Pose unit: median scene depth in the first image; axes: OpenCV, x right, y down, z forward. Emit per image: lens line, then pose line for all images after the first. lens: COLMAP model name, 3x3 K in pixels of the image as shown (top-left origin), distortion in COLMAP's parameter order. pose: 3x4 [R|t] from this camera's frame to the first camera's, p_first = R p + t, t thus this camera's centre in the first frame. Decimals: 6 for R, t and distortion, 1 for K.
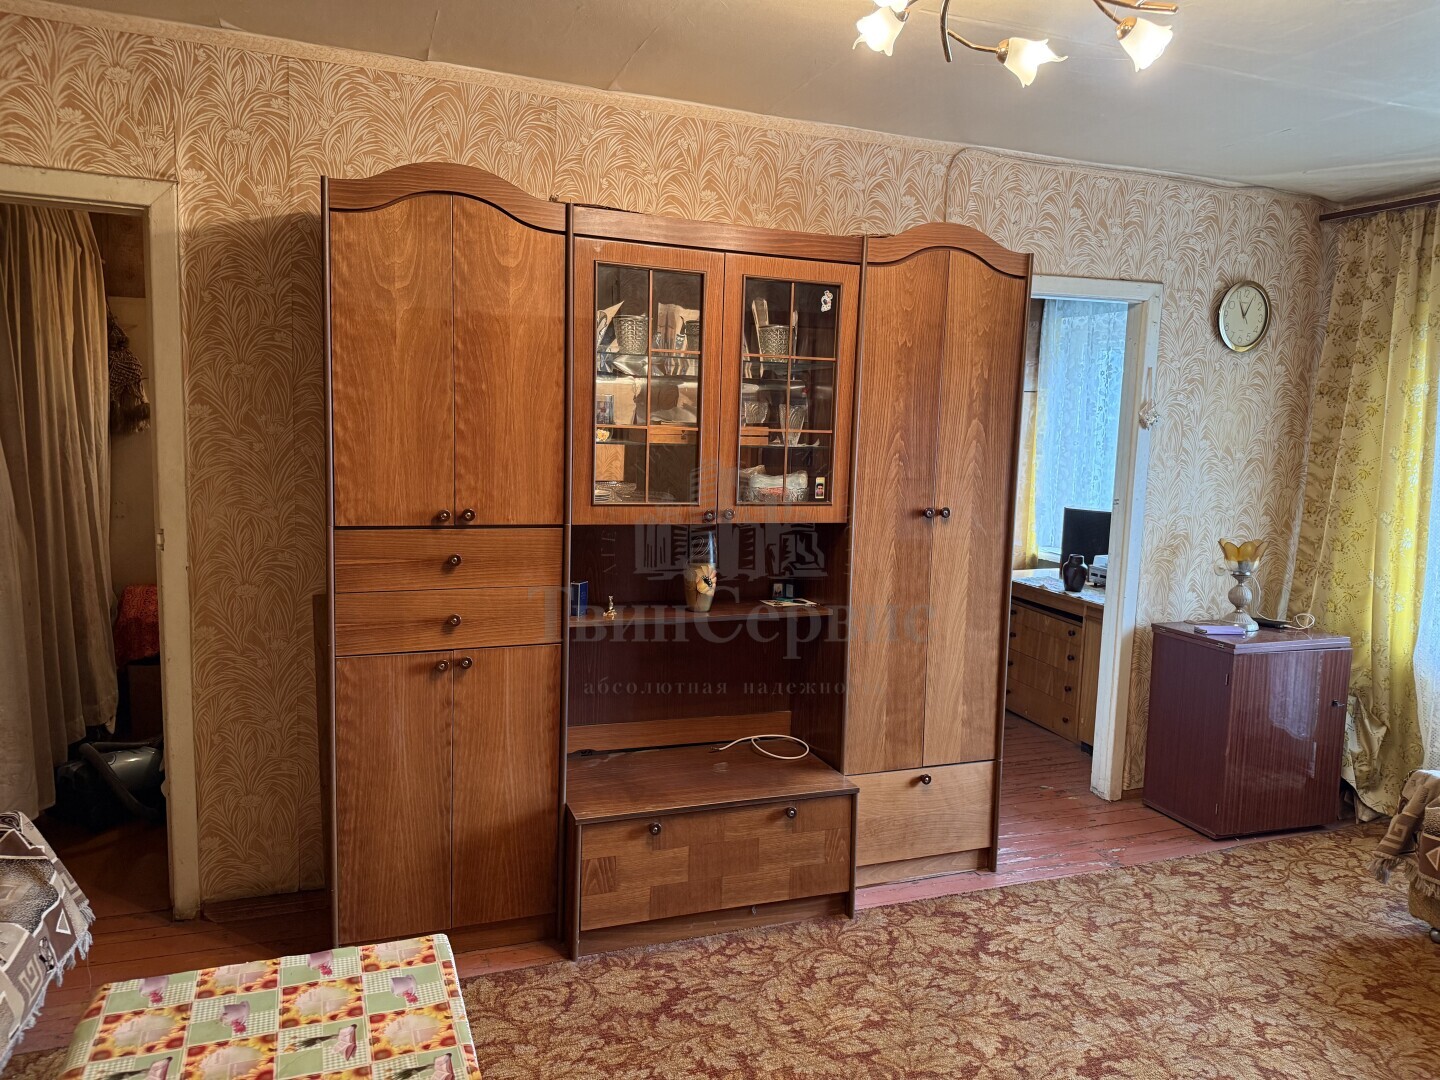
lens RADIAL K [[1042.1, 0, 738.6], [0, 1042.1, 528.7], [0, 0, 1]] dist [0.130202, -0.172961]
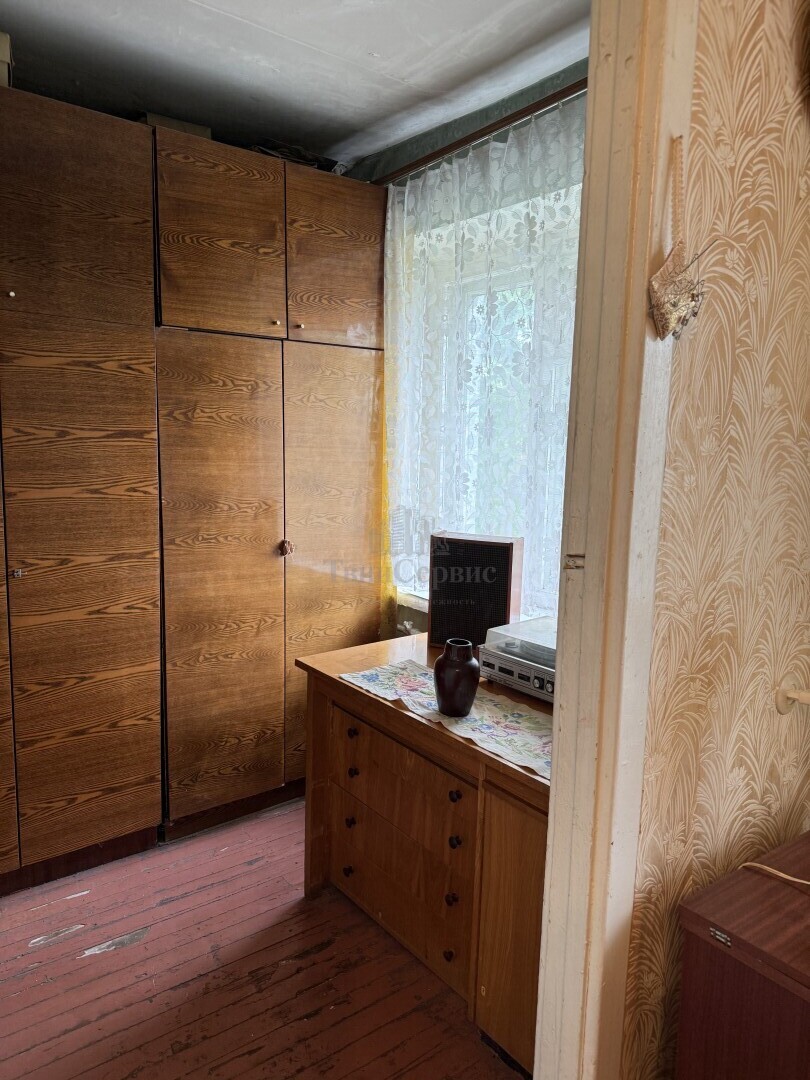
lens RADIAL K [[781.6, 0, 410.2], [0, 781.6, 555.3], [0, 0, 1]] dist [0.130202, -0.172961]
pose [[0.961231, -0.053269, 0.270550, 0.253480], [0.040002, 0.997722, 0.054319, -0.047249], [-0.272827, -0.041390, 0.961172, 0.824887]]
